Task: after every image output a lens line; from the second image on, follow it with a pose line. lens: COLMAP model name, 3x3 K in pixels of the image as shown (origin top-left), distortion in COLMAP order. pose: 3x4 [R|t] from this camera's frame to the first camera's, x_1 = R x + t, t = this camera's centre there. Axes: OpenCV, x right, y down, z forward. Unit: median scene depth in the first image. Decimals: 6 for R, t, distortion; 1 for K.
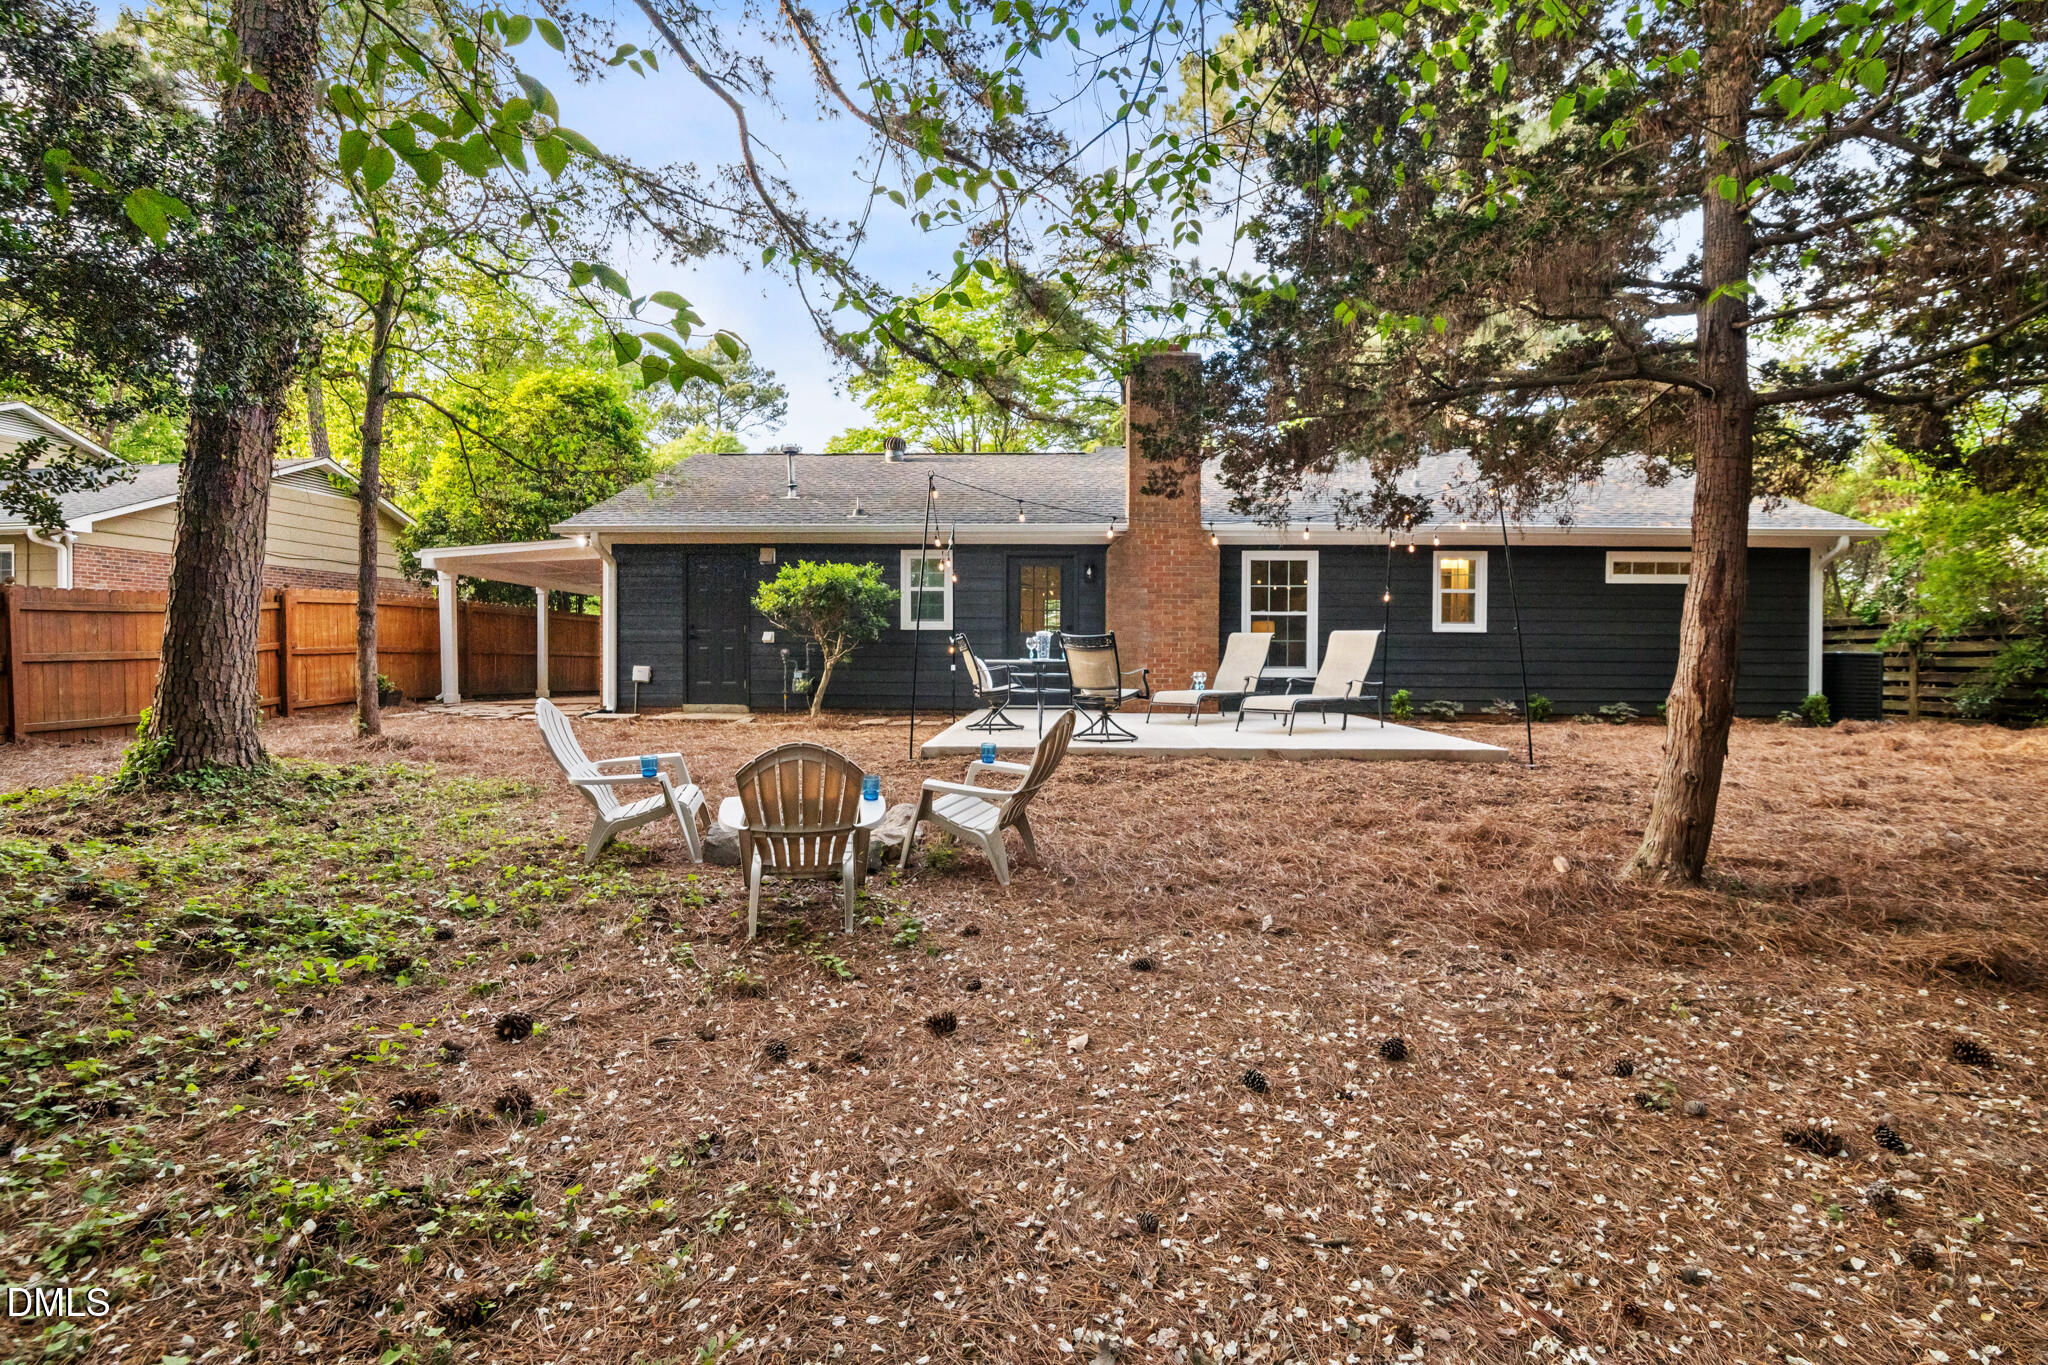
lens RADIAL K [[976.0, 0, 1032.0], [0, 976.0, 663.5], [0, 0, 1]] dist [-0.013044, 0.000606]
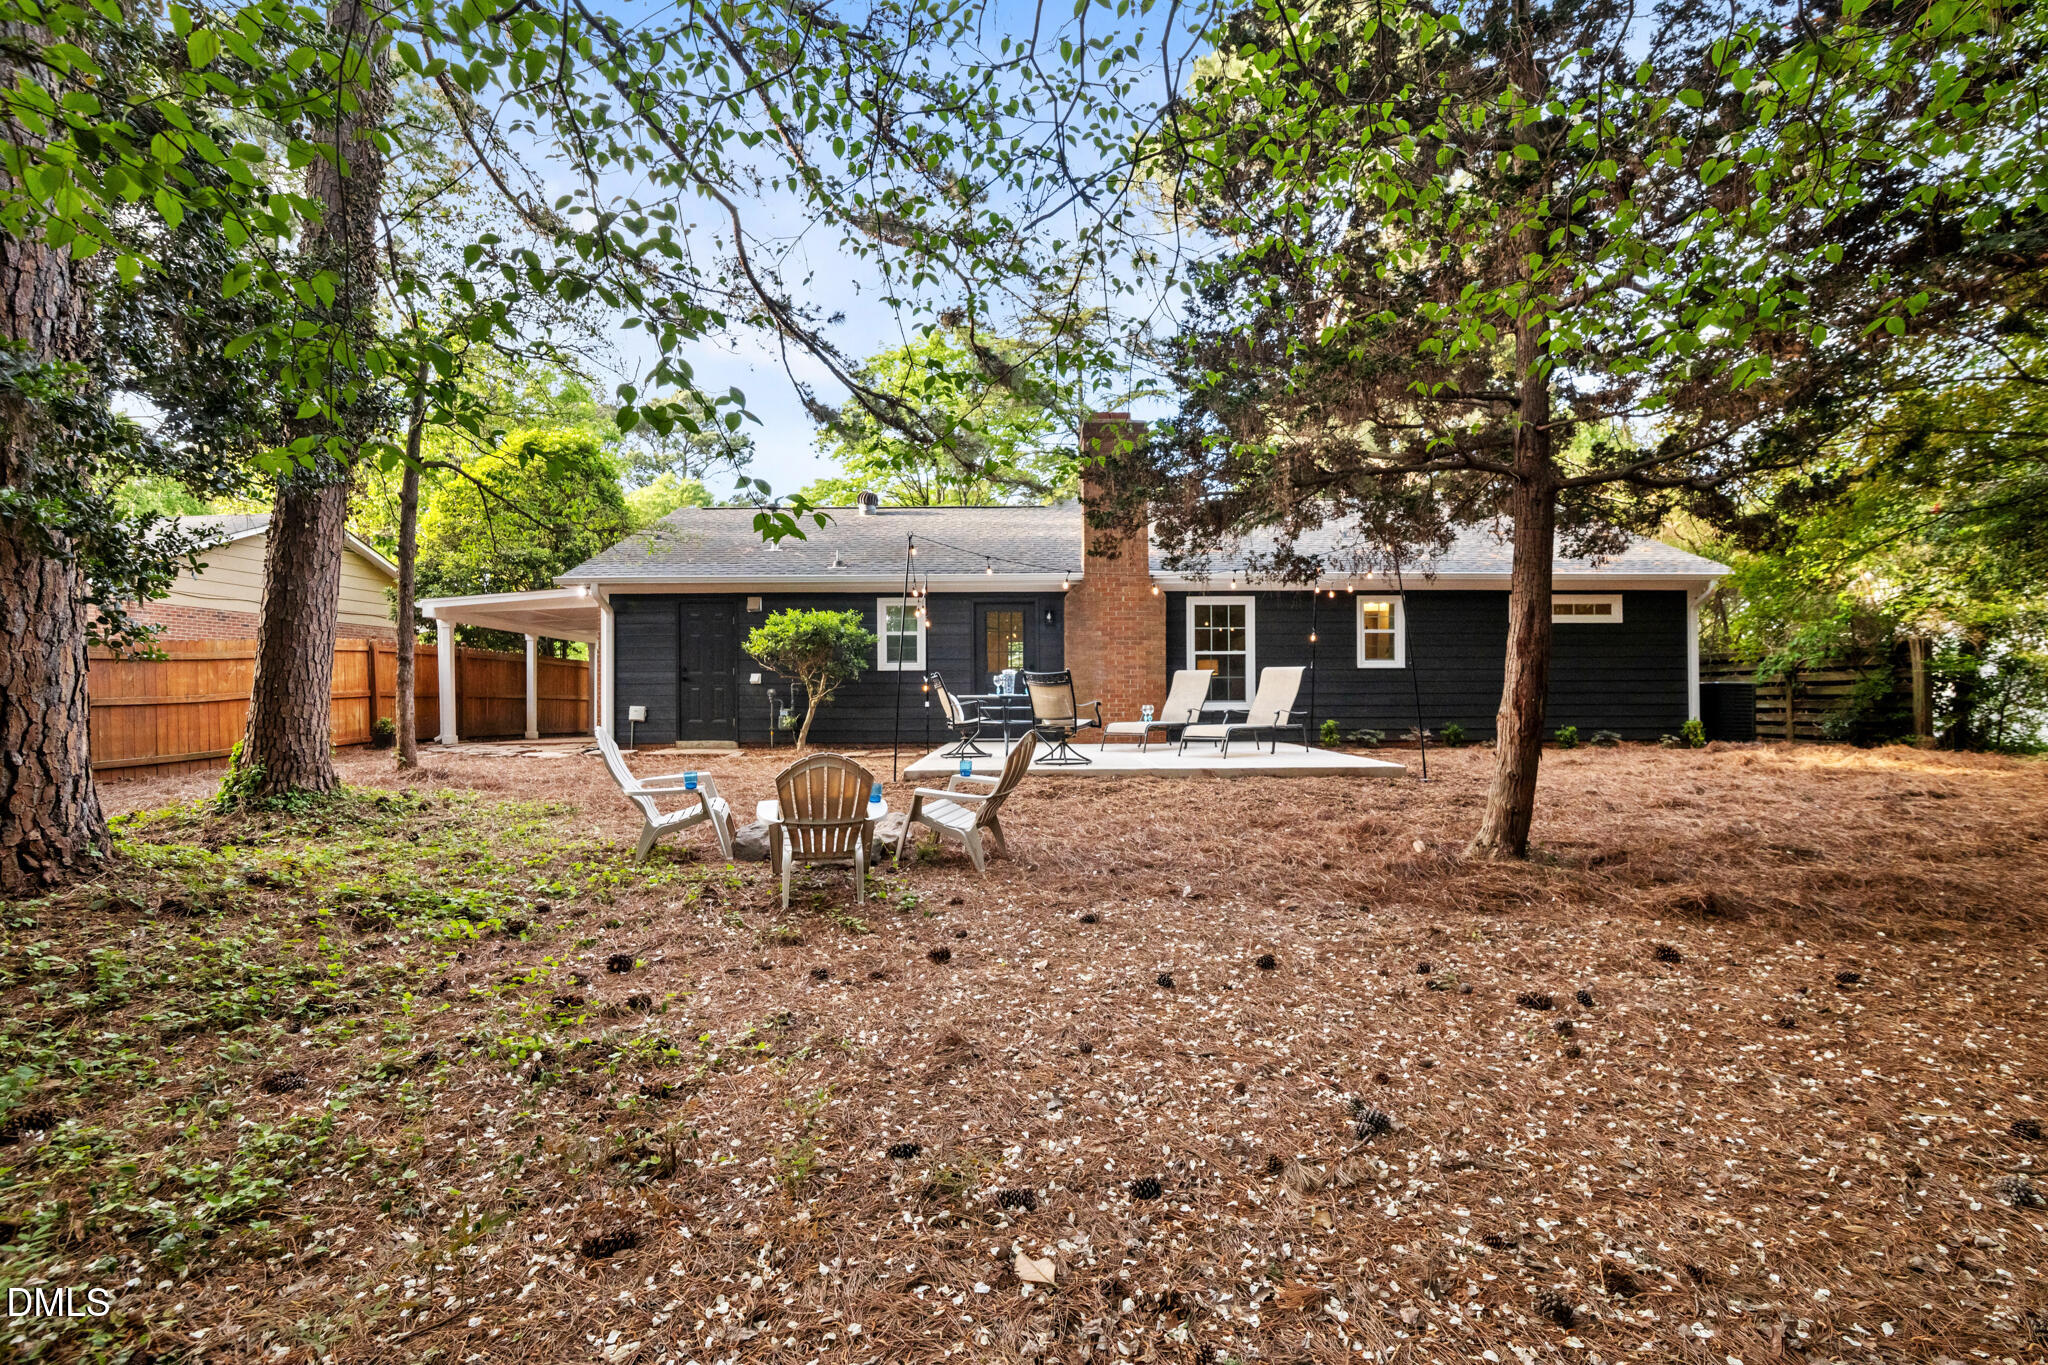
lens RADIAL K [[976.0, 0, 1032.0], [0, 976.0, 663.5], [0, 0, 1]] dist [-0.013044, 0.000606]
pose [[0.999220, -0.009153, 0.038418, -0.006808], [0.010804, 0.999018, -0.042977, 0.012792], [-0.037987, 0.043359, 0.998337, -0.200869]]
